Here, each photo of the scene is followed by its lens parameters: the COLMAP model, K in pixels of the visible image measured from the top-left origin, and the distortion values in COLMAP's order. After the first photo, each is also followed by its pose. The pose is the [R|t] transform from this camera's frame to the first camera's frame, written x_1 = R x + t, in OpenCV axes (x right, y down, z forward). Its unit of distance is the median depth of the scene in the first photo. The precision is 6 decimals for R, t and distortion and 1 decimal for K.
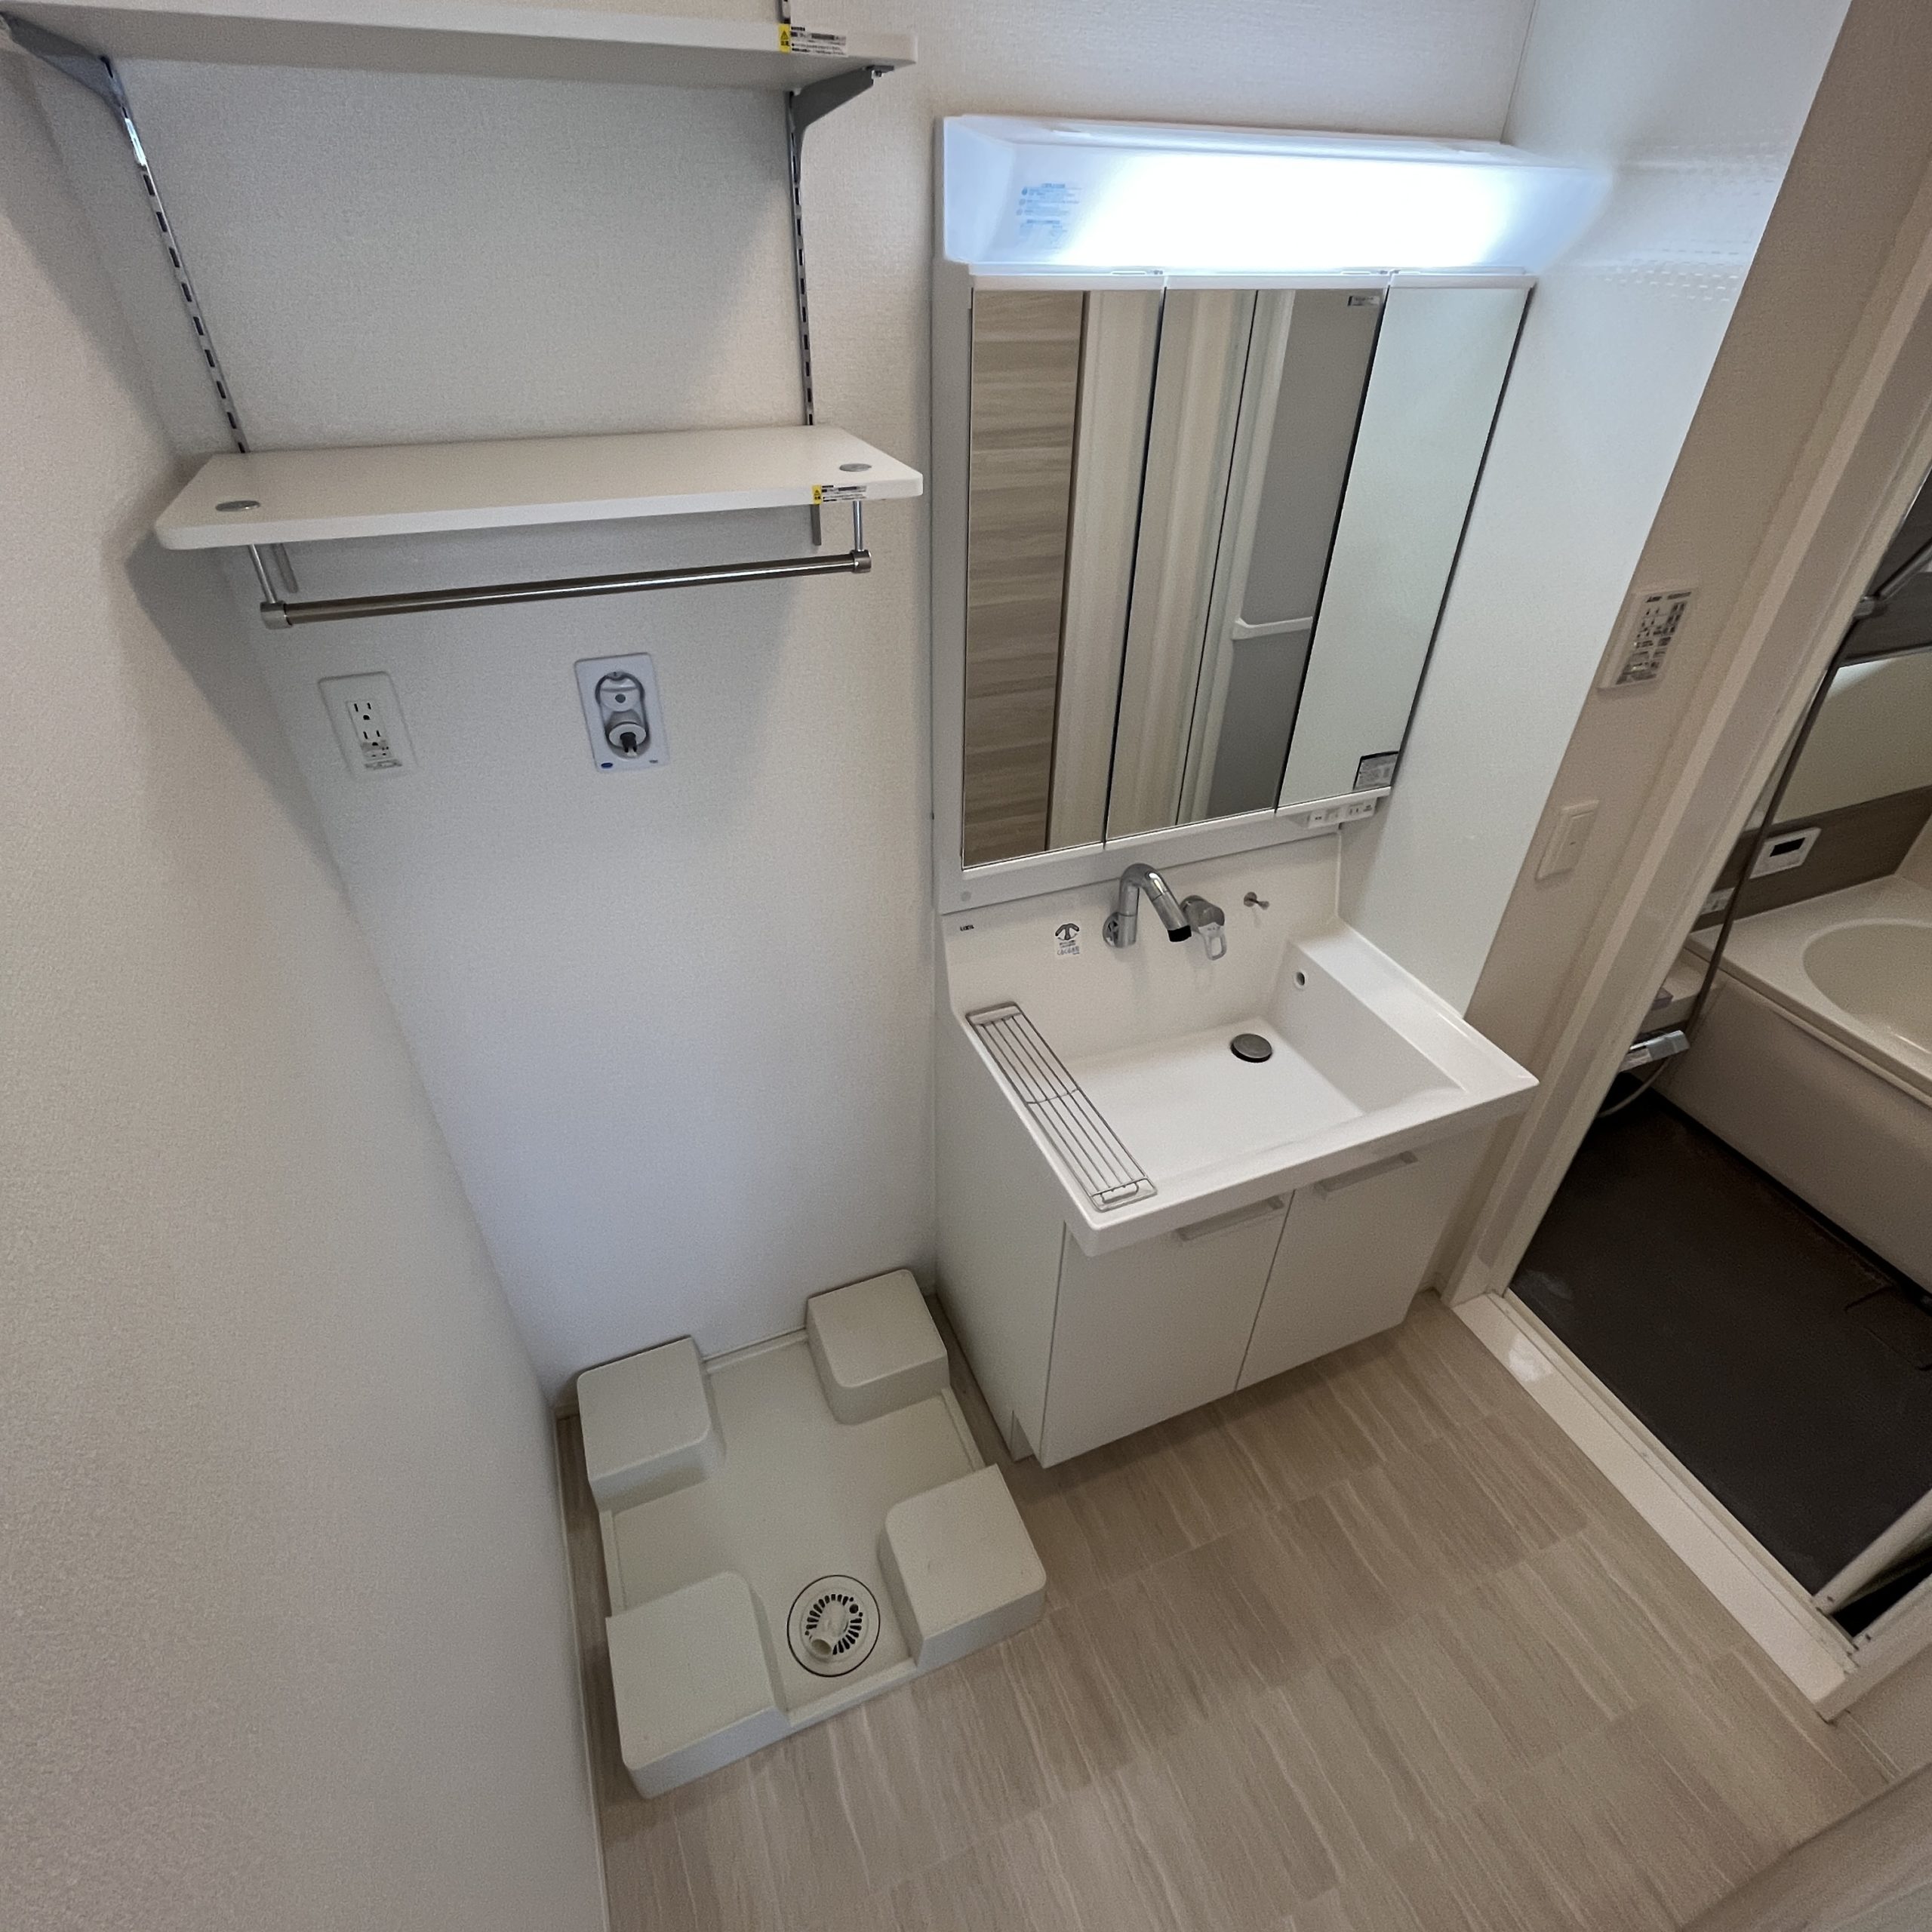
lens RADIAL K [[1040.5, 0, 966.0], [0, 1040.5, 966.0], [0, 0, 1]] dist [-0.001157, -0.000127]
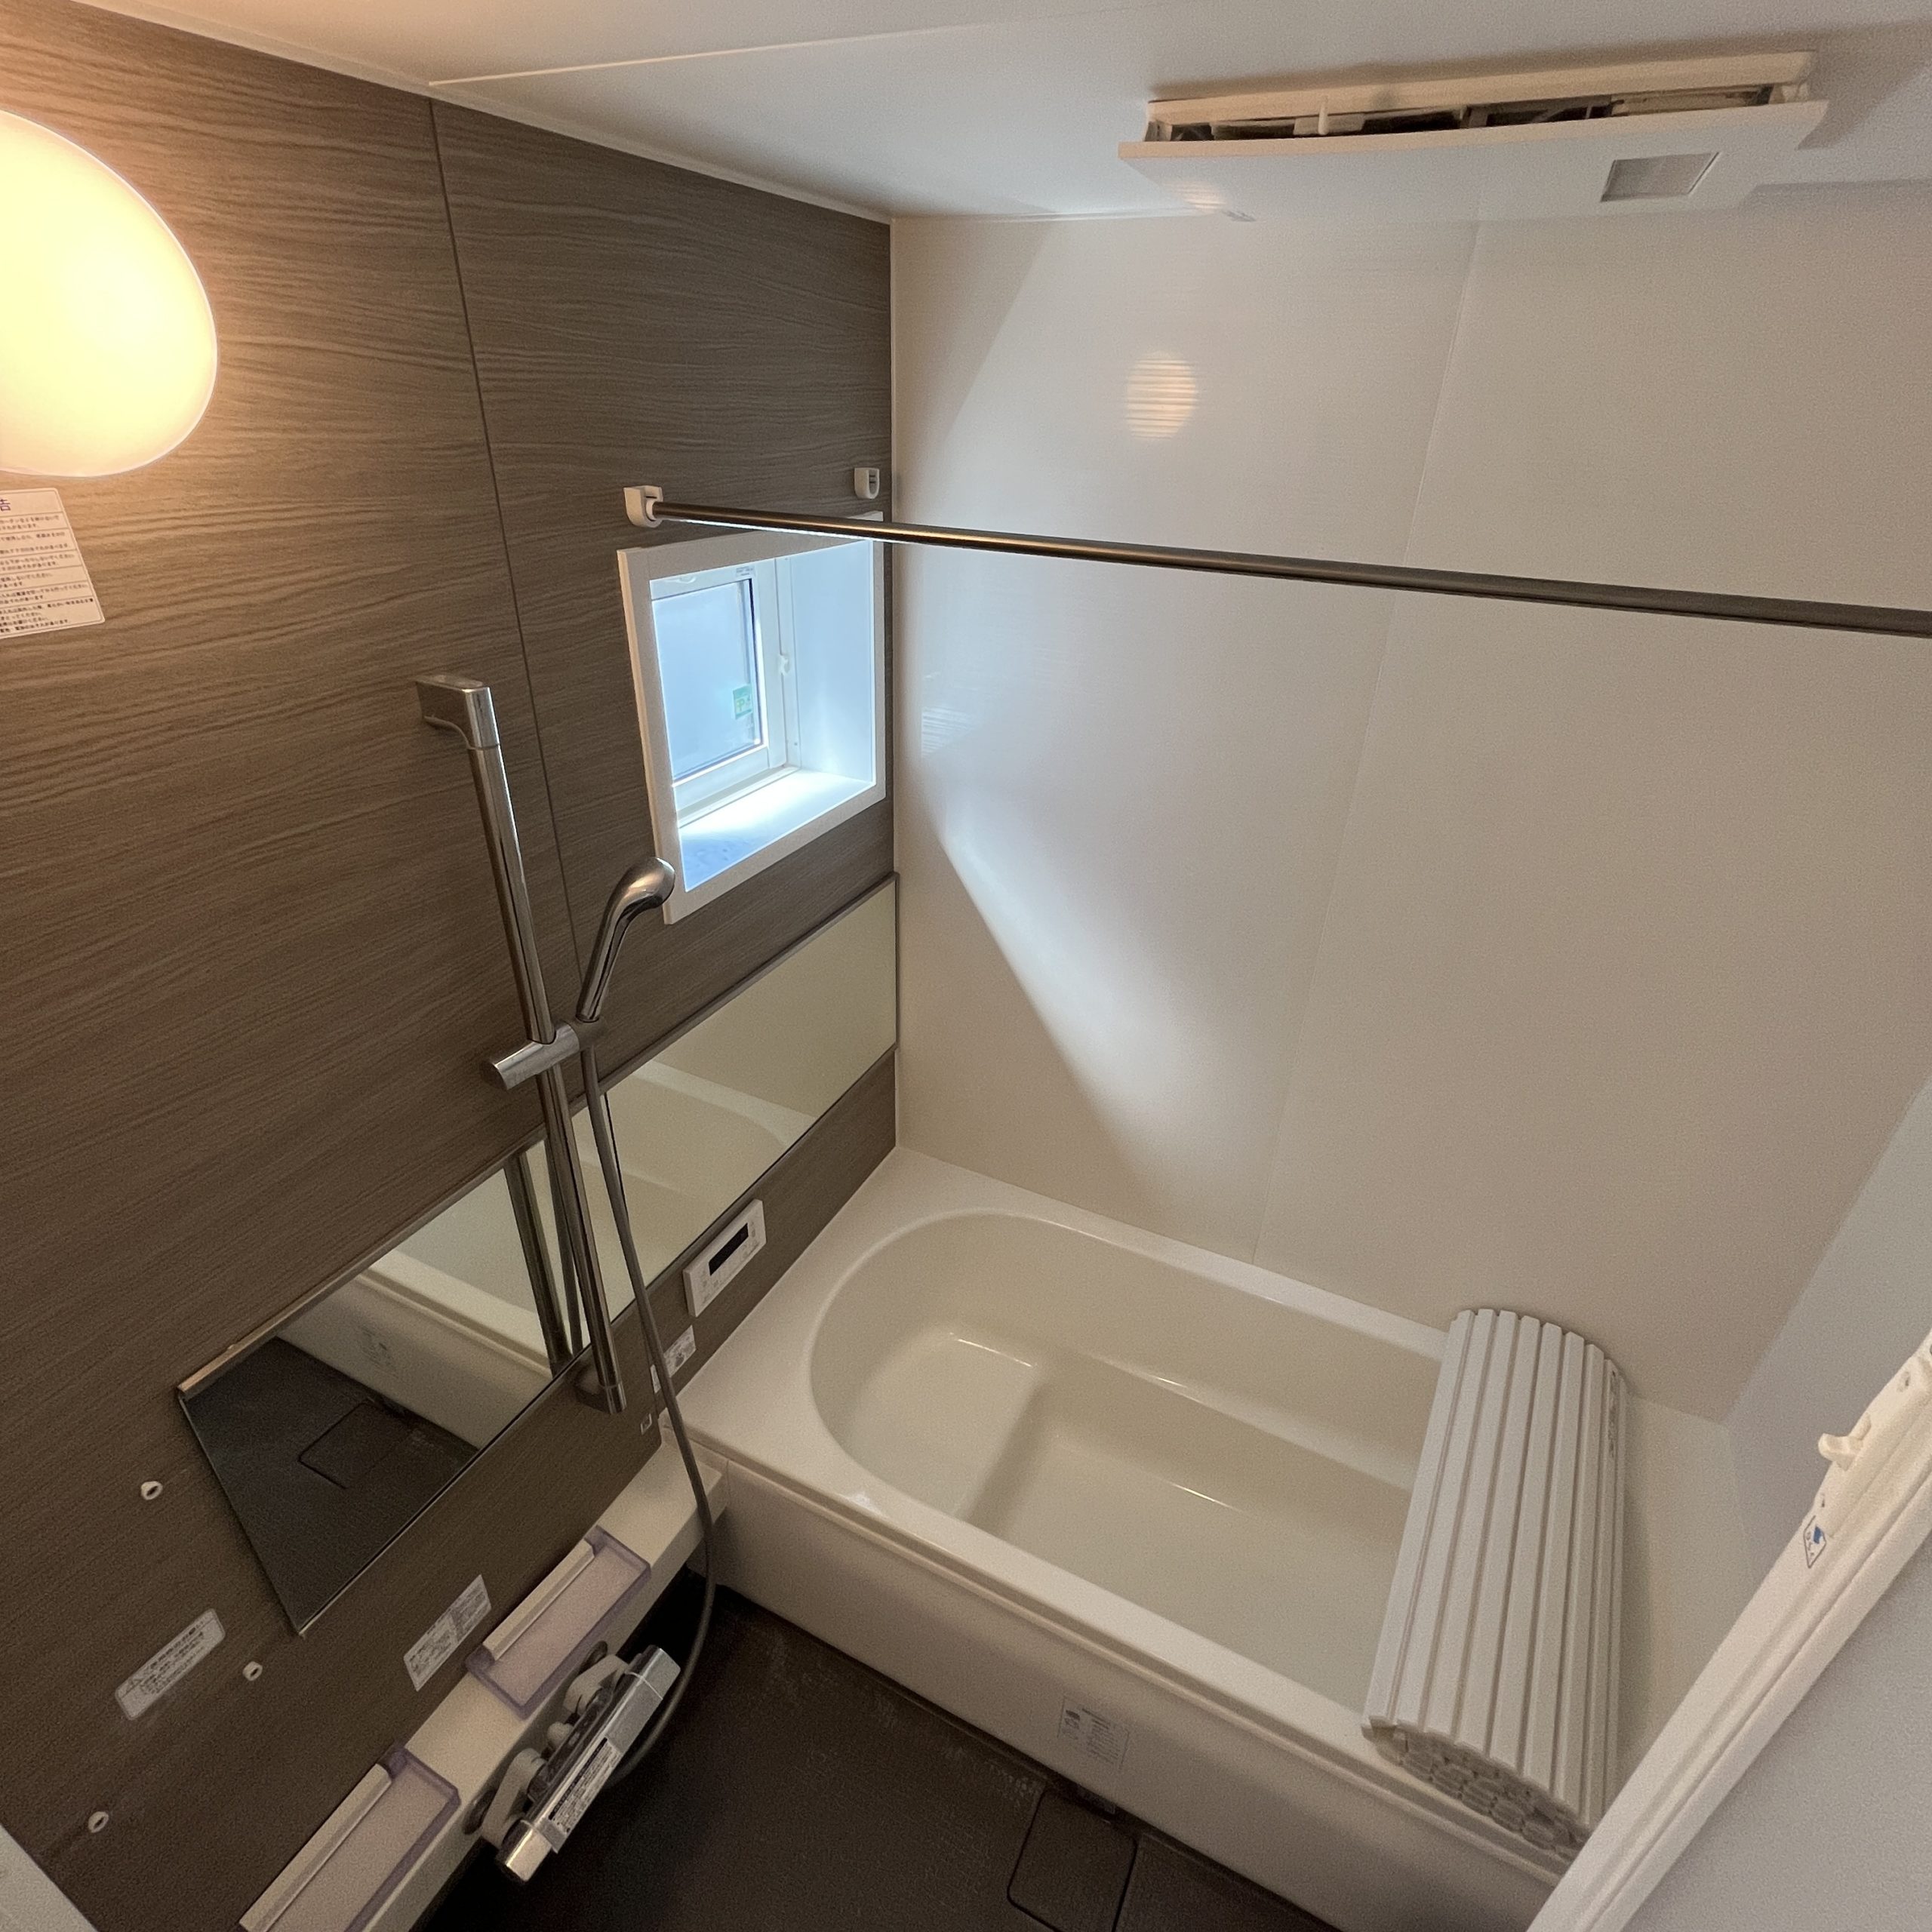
lens RADIAL K [[1040.5, 0, 966.0], [0, 1040.5, 966.0], [0, 0, 1]] dist [-0.001157, -0.000127]
pose [[0.746543, -0.312614, 0.587321, 0.549968], [0.374219, 0.927169, 0.017836, -0.244682], [-0.550122, 0.206472, 0.809157, 0.290953]]
